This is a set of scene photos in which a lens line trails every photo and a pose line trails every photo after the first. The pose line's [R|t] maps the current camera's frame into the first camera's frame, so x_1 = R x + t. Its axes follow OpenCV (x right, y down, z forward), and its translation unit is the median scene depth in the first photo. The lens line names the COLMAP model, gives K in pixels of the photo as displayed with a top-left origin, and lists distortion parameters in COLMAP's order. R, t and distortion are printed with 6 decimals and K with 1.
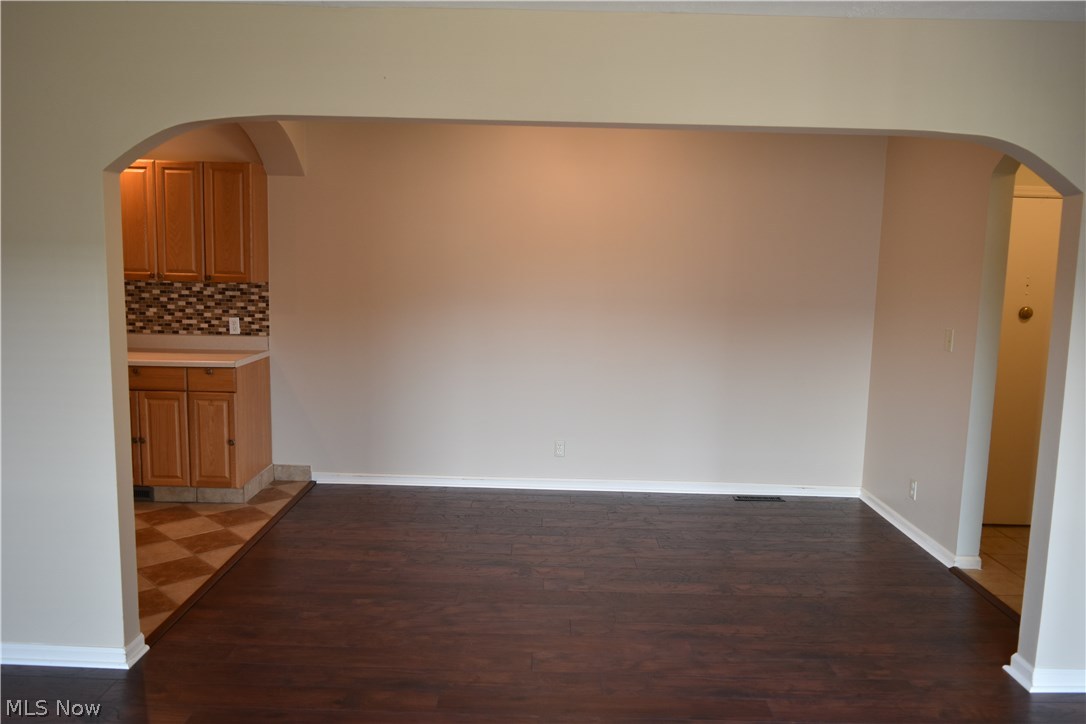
lens RADIAL K [[846.3, 0, 547.9], [0, 846.3, 358.7], [0, 0, 1]] dist [-0.020456, 0.011938]
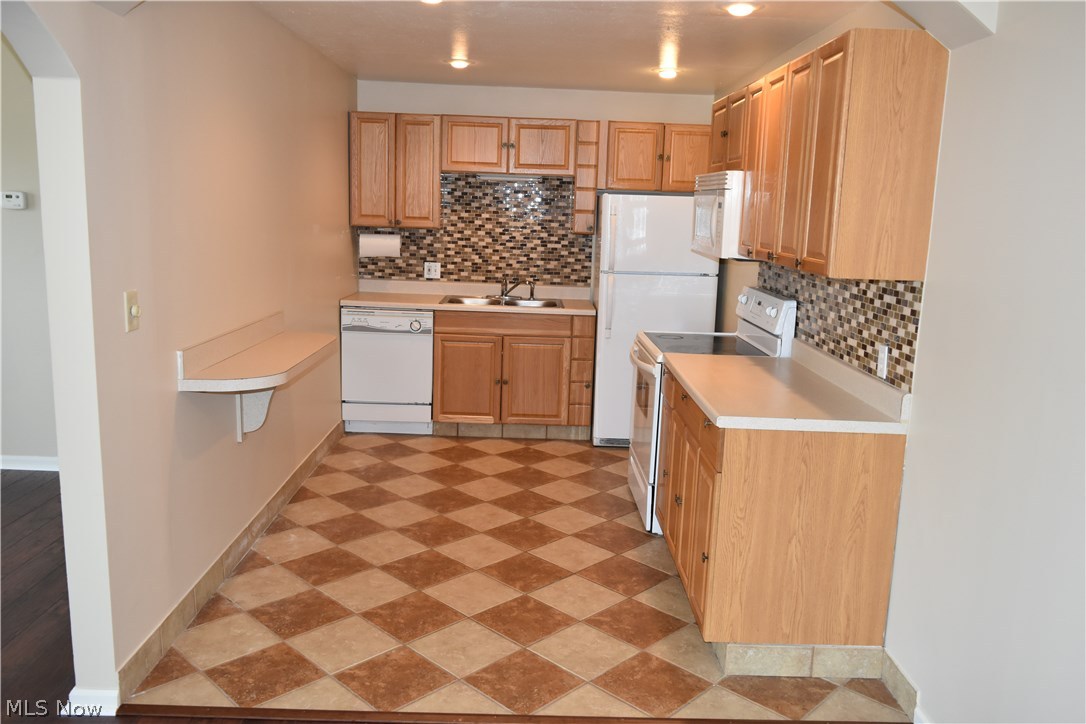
lens RADIAL K [[846.3, 0, 547.5], [0, 846.3, 356.6], [0, 0, 1]] dist [-0.020456, 0.011938]
pose [[0.015359, 0.151043, -0.988408, 0.137982], [-0.158707, 0.976361, 0.146736, -0.085733], [0.987206, 0.154614, 0.038968, 0.778899]]
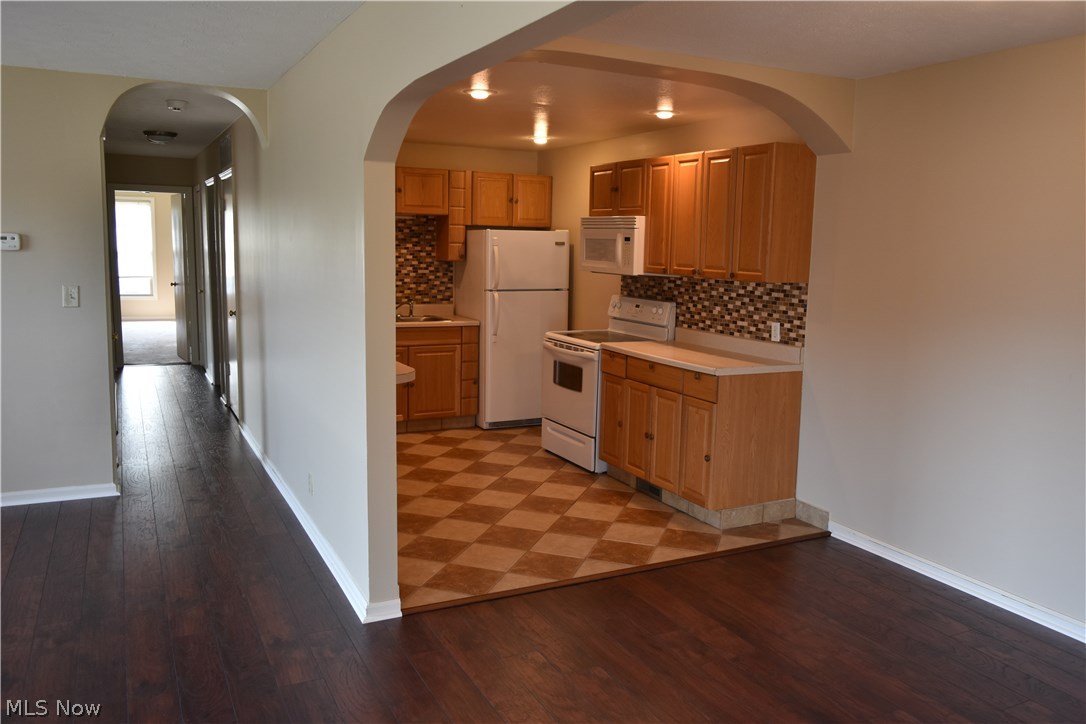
lens RADIAL K [[846.3, 0, 546.4], [0, 846.3, 356.6], [0, 0, 1]] dist [-0.020456, 0.011938]
pose [[0.458197, 0.105968, -0.882511, 0.298438], [-0.122911, 0.990883, 0.055167, -0.032862], [0.880312, 0.083193, 0.467044, 0.383345]]
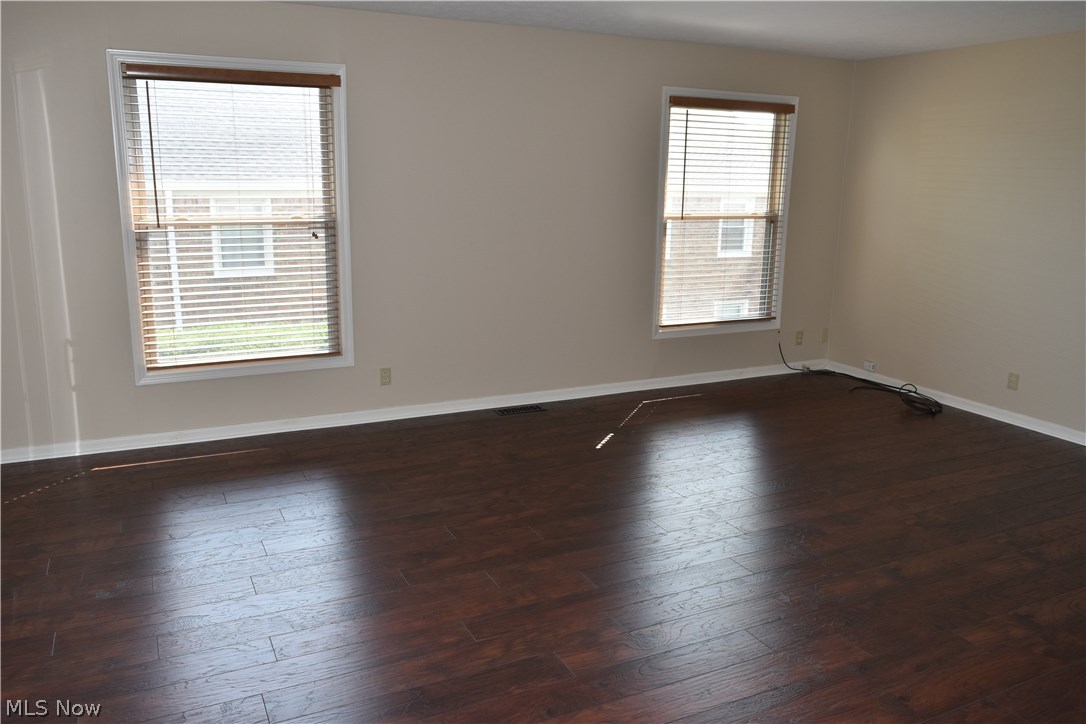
lens RADIAL K [[846.3, 0, 540.3], [0, 846.3, 358.8], [0, 0, 1]] dist [-0.020456, 0.011938]
pose [[-0.895614, 0.057056, -0.441158, 0.241716], [-0.093648, 0.945330, 0.312381, -0.085880], [0.434863, 0.321086, -0.841307, 0.779240]]
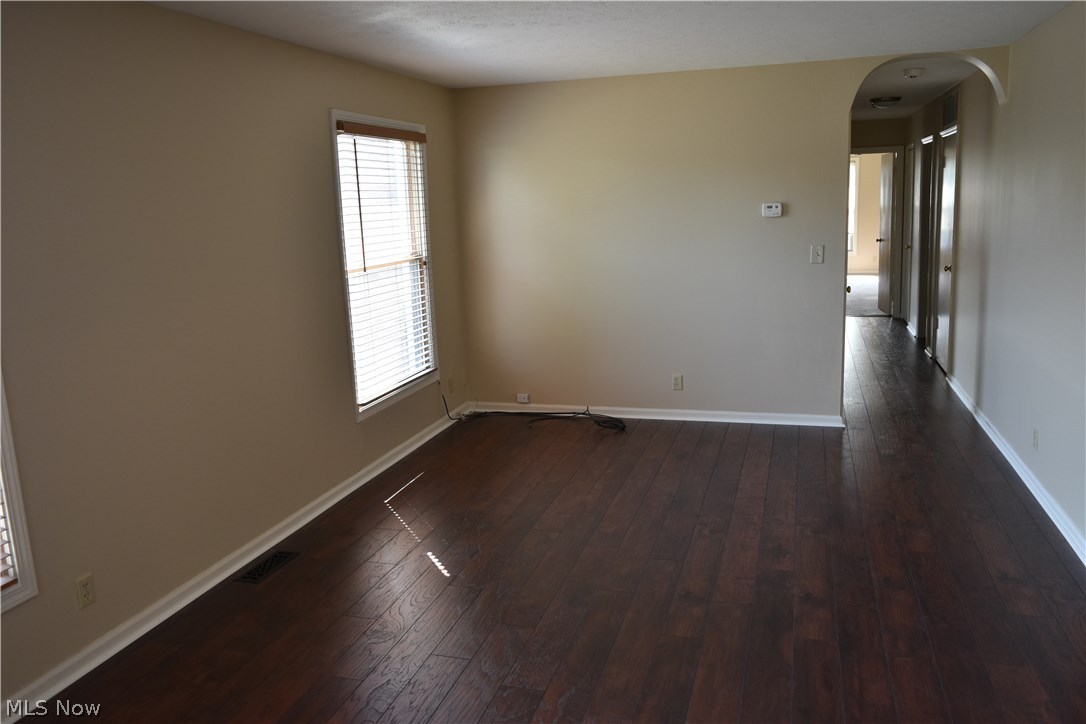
lens RADIAL K [[846.3, 0, 540.0], [0, 846.3, 355.8], [0, 0, 1]] dist [-0.020456, 0.011938]
pose [[-0.287193, 0.160082, -0.944401, 0.384455], [-0.085802, 0.977673, 0.191814, -0.033197], [0.954022, 0.136120, -0.267046, 0.323319]]
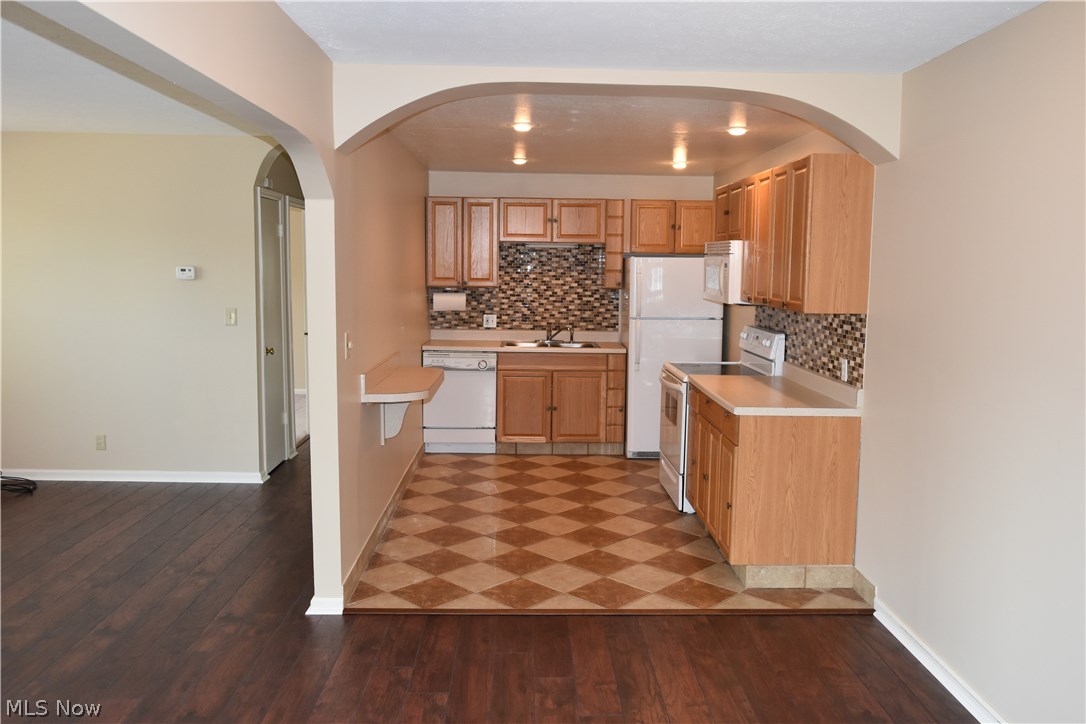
lens RADIAL K [[846.3, 0, 546.0], [0, 846.3, 357.4], [0, 0, 1]] dist [-0.020456, 0.011938]
pose [[0.023744, 0.086366, -0.995980, 0.379755], [-0.135924, 0.987289, 0.082372, -0.076666], [0.990435, 0.133422, 0.035181, 0.708192]]
